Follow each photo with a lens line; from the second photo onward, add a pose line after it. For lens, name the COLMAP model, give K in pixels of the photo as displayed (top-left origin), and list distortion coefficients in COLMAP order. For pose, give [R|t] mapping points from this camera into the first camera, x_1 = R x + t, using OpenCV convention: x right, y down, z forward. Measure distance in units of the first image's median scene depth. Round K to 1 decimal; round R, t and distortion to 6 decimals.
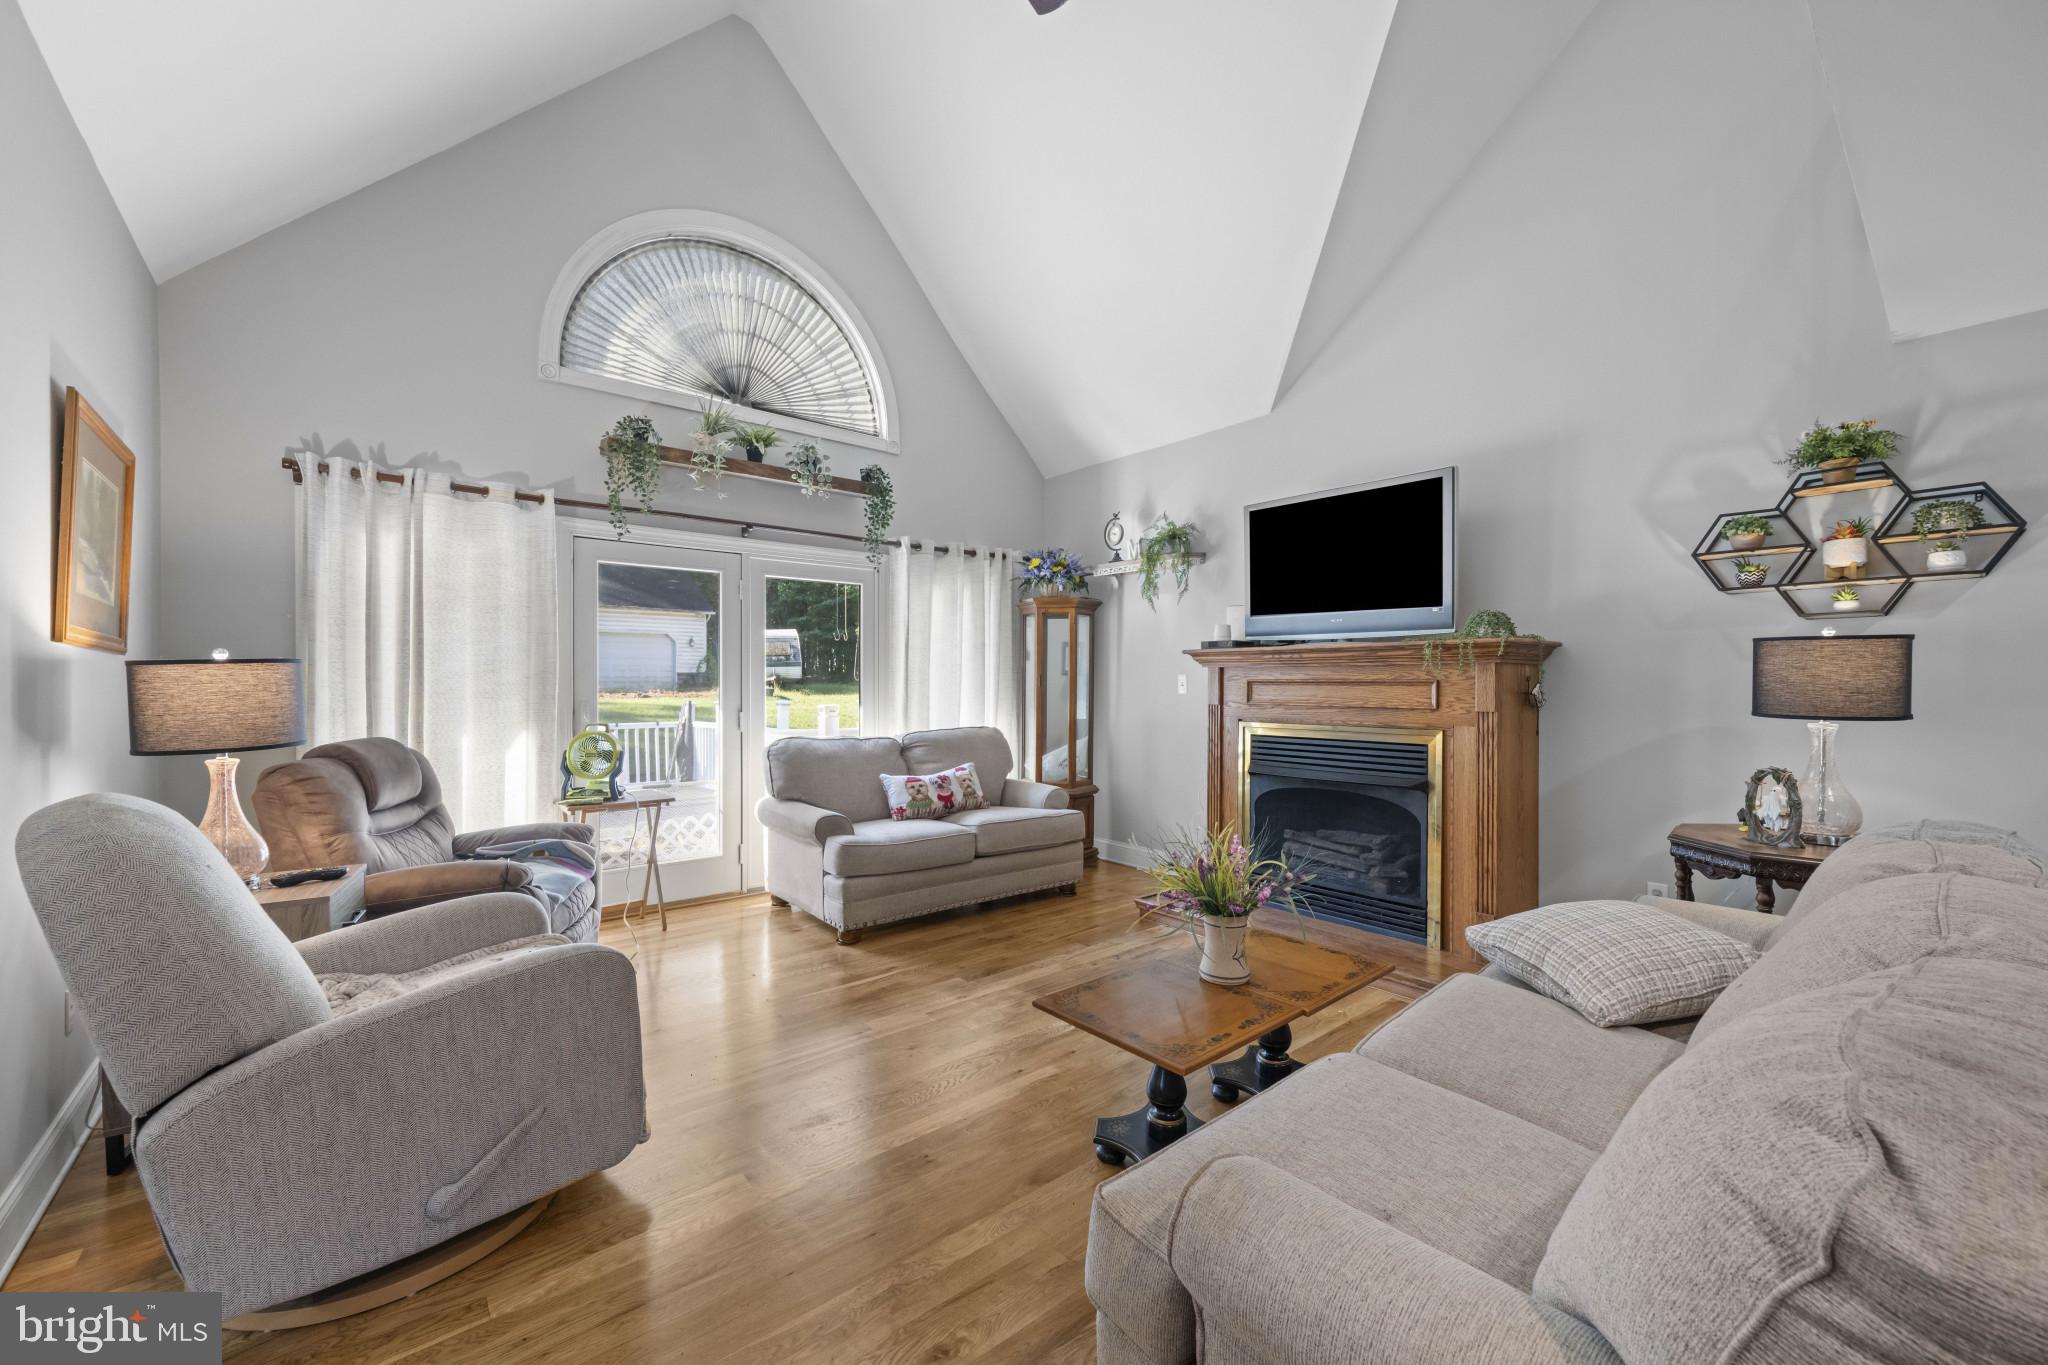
lens RADIAL K [[802.8, 0, 1023.2], [0, 802.8, 681.8], [0, 0, 1]] dist [-0.002523, -0.000385]
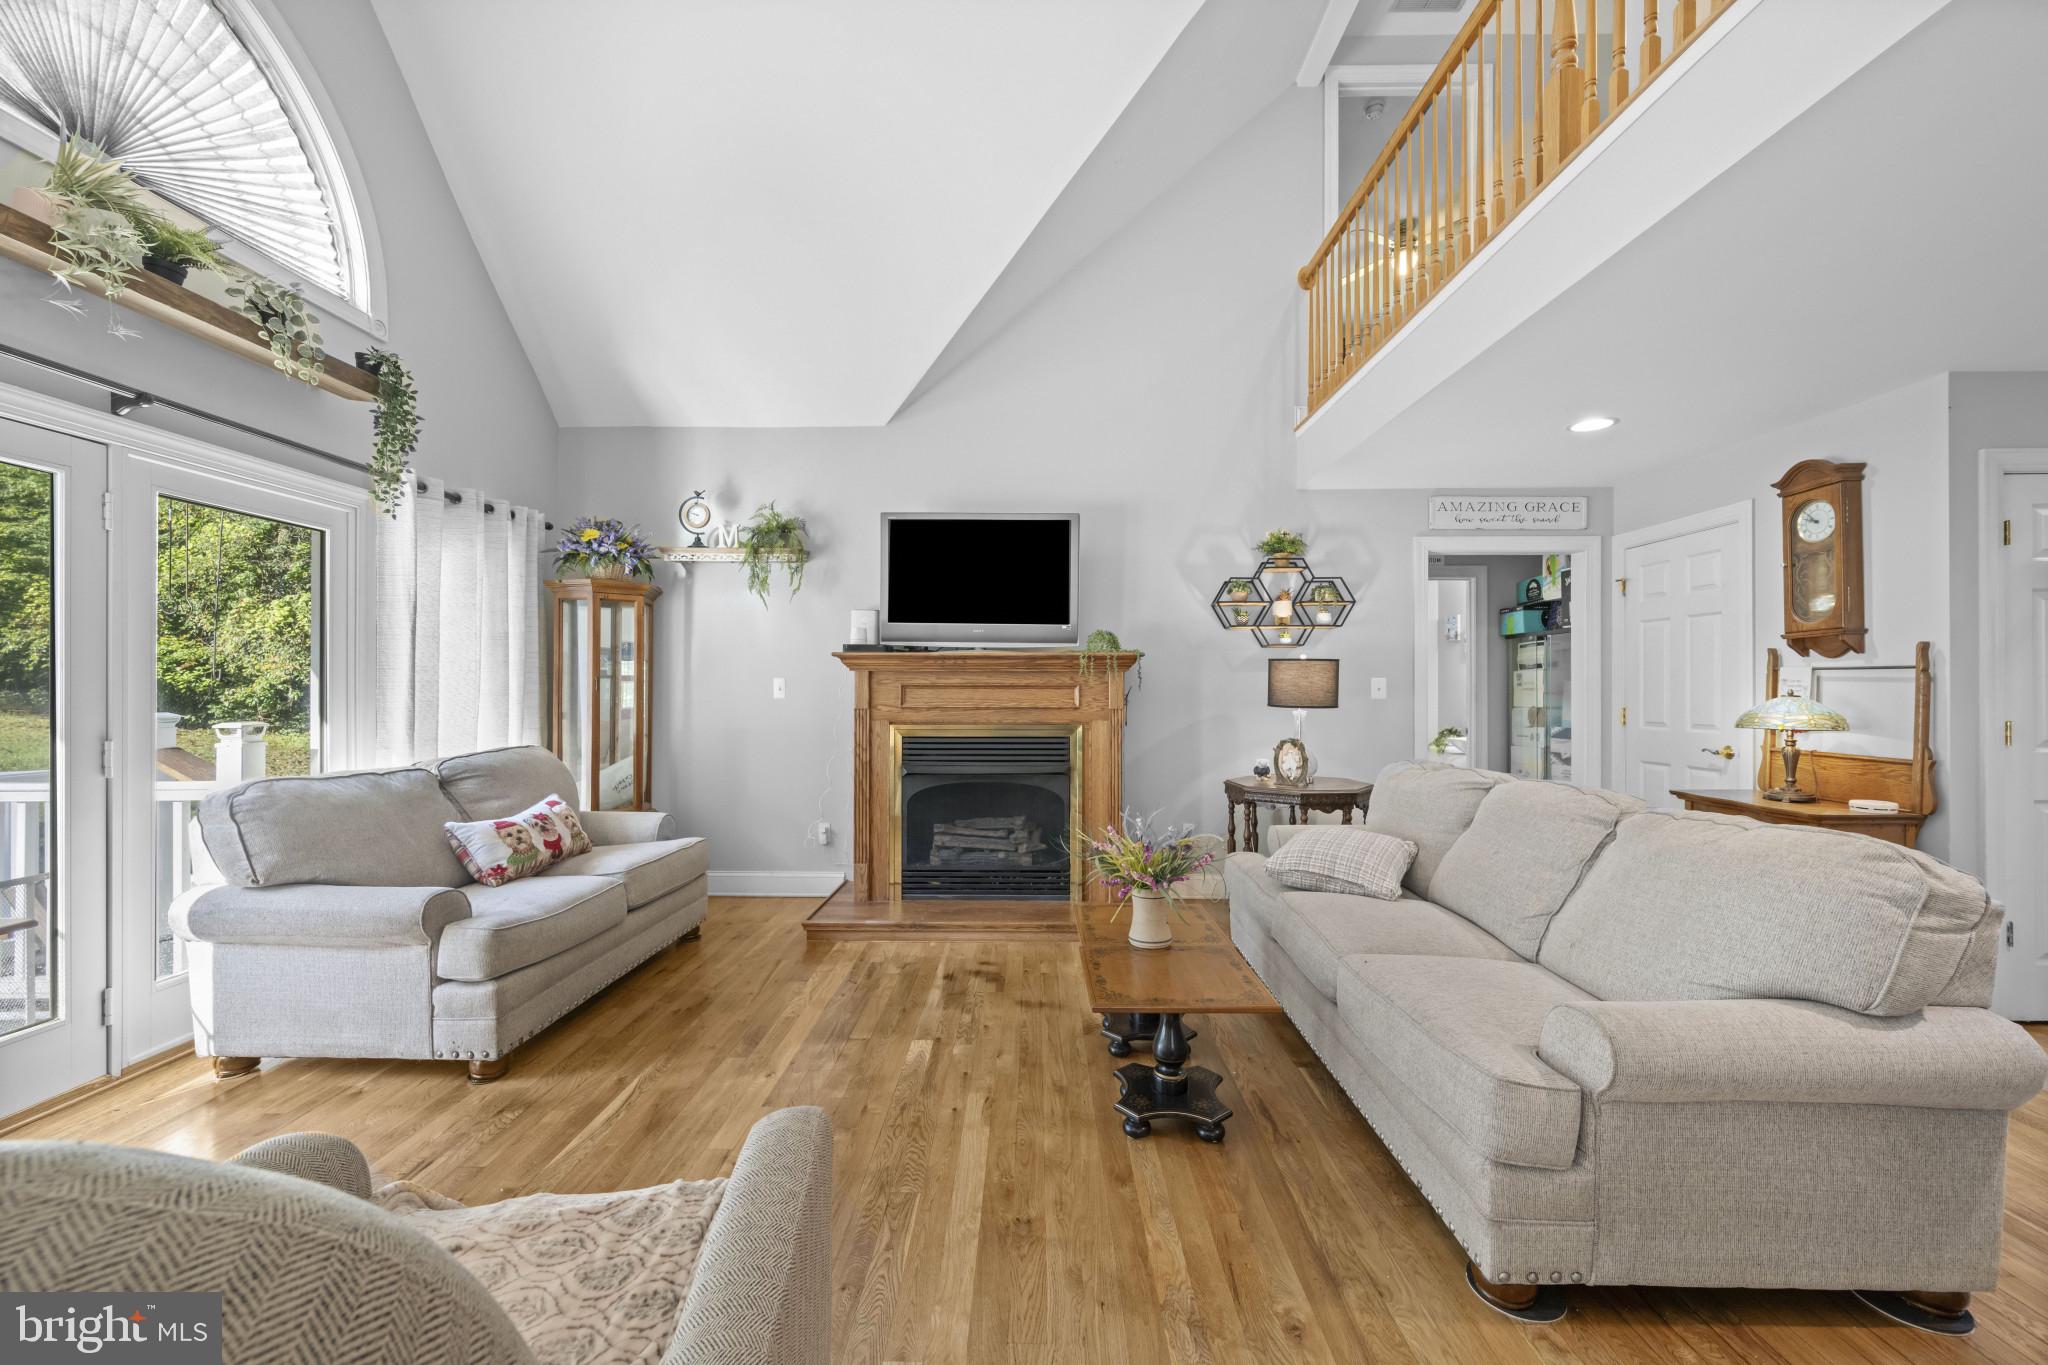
lens RADIAL K [[802.8, 0, 1034.8], [0, 802.8, 684.7], [0, 0, 1]] dist [-0.002523, -0.000385]
pose [[0.649253, 0.002366, 0.760568, -0.380478], [-0.000777, 0.999997, -0.002447, 0.001085], [-0.760572, 0.000998, 0.649253, 0.198590]]
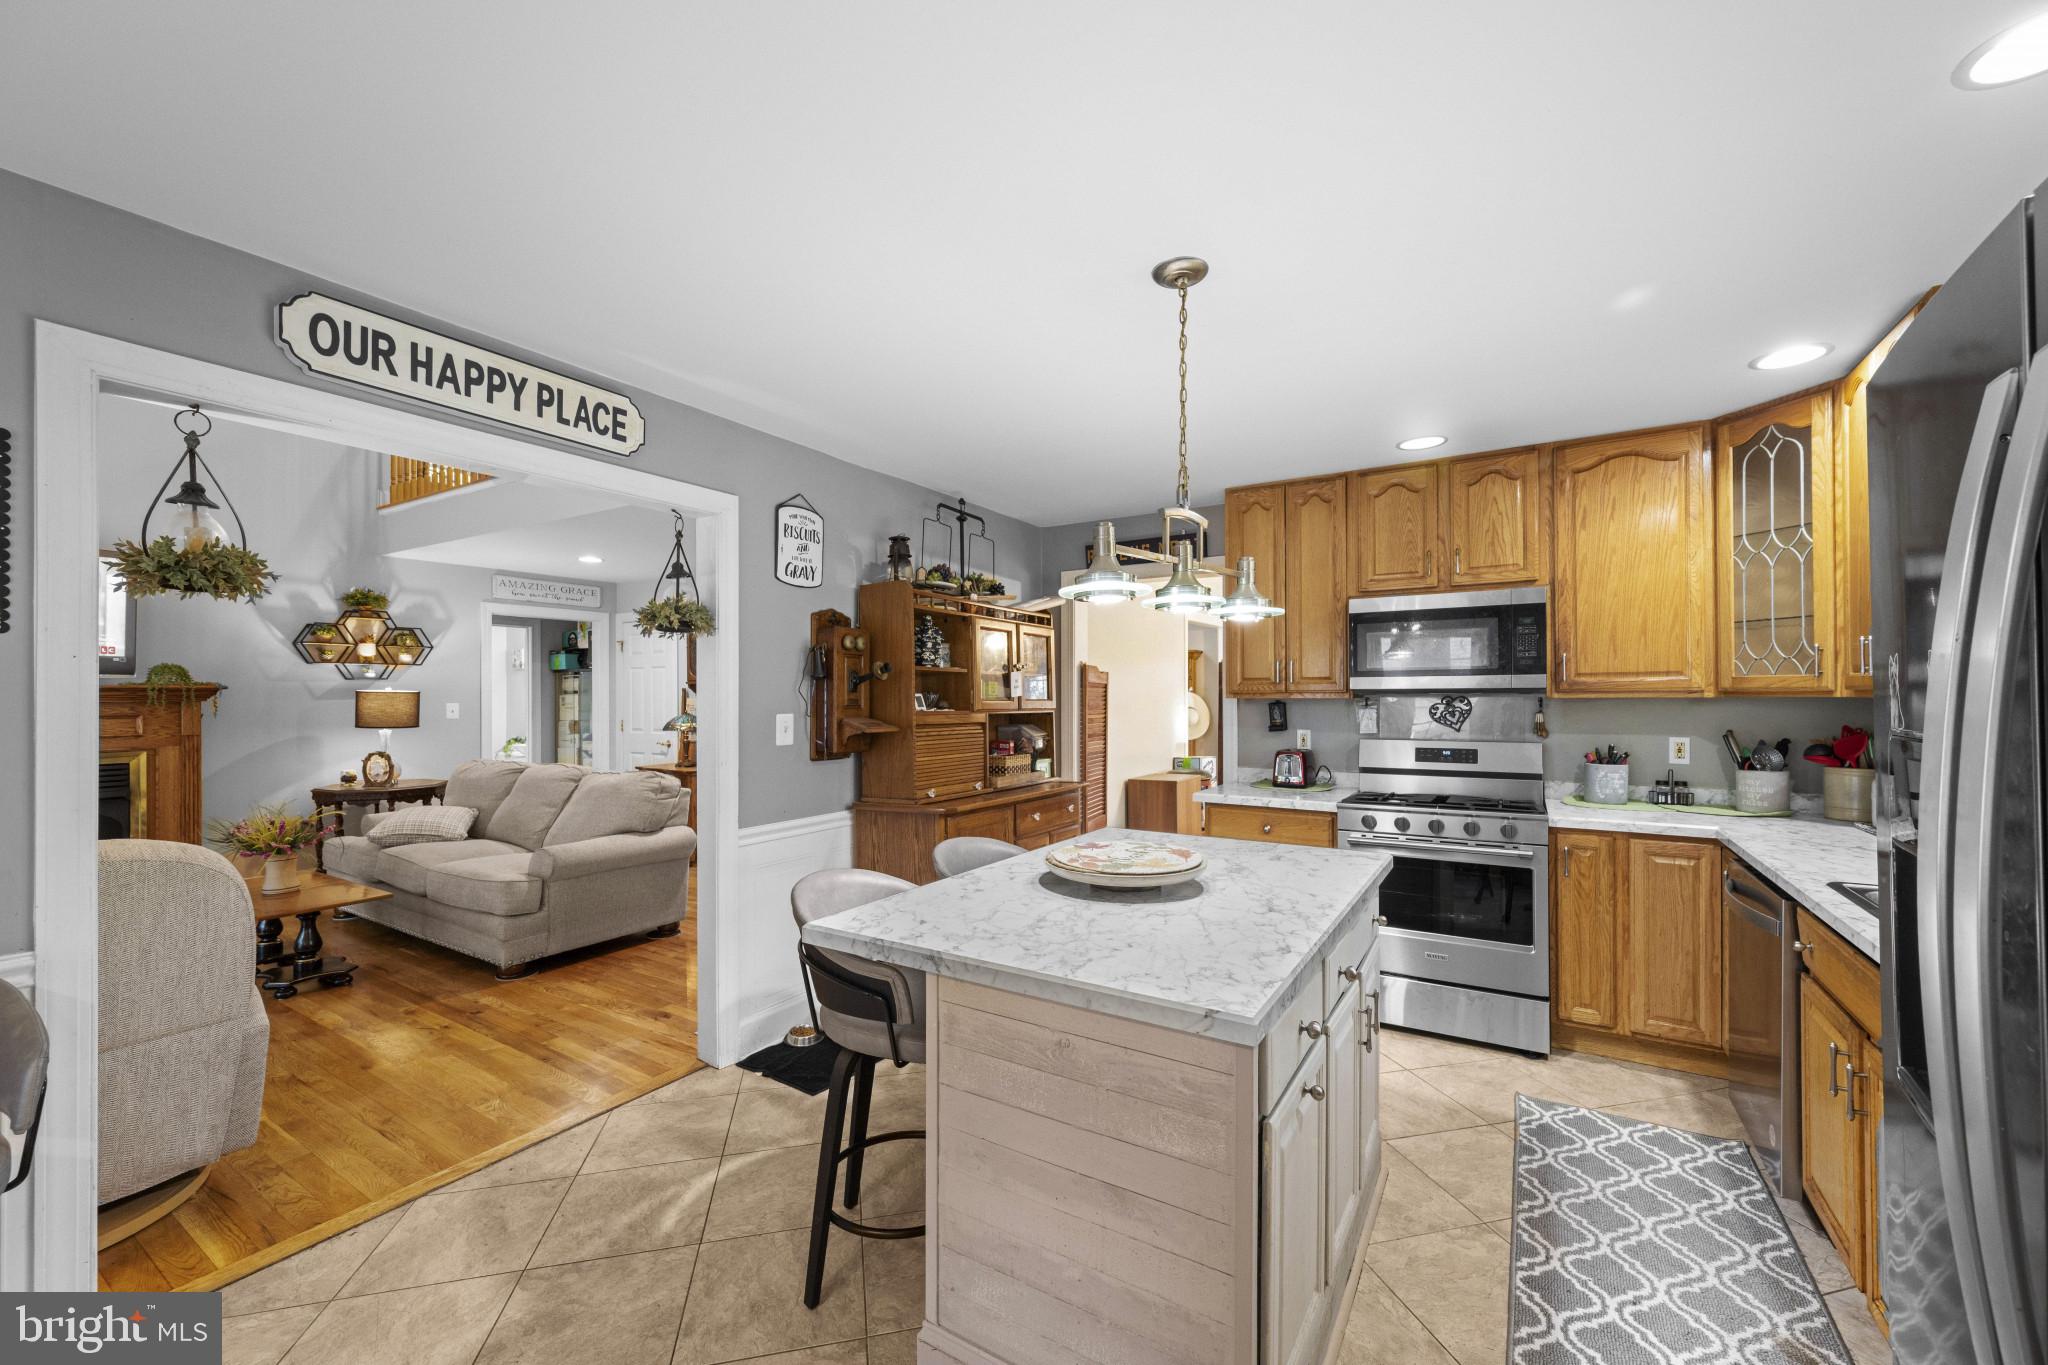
lens RADIAL K [[802.8, 0, 1025.1], [0, 802.8, 693.1], [0, 0, 1]] dist [-0.002523, -0.000385]
pose [[-0.311963, -0.000389, 0.950094, -0.990315], [0.001337, 0.999999, 0.000849, -0.030021], [-0.950093, 0.001535, -0.311962, 0.006385]]
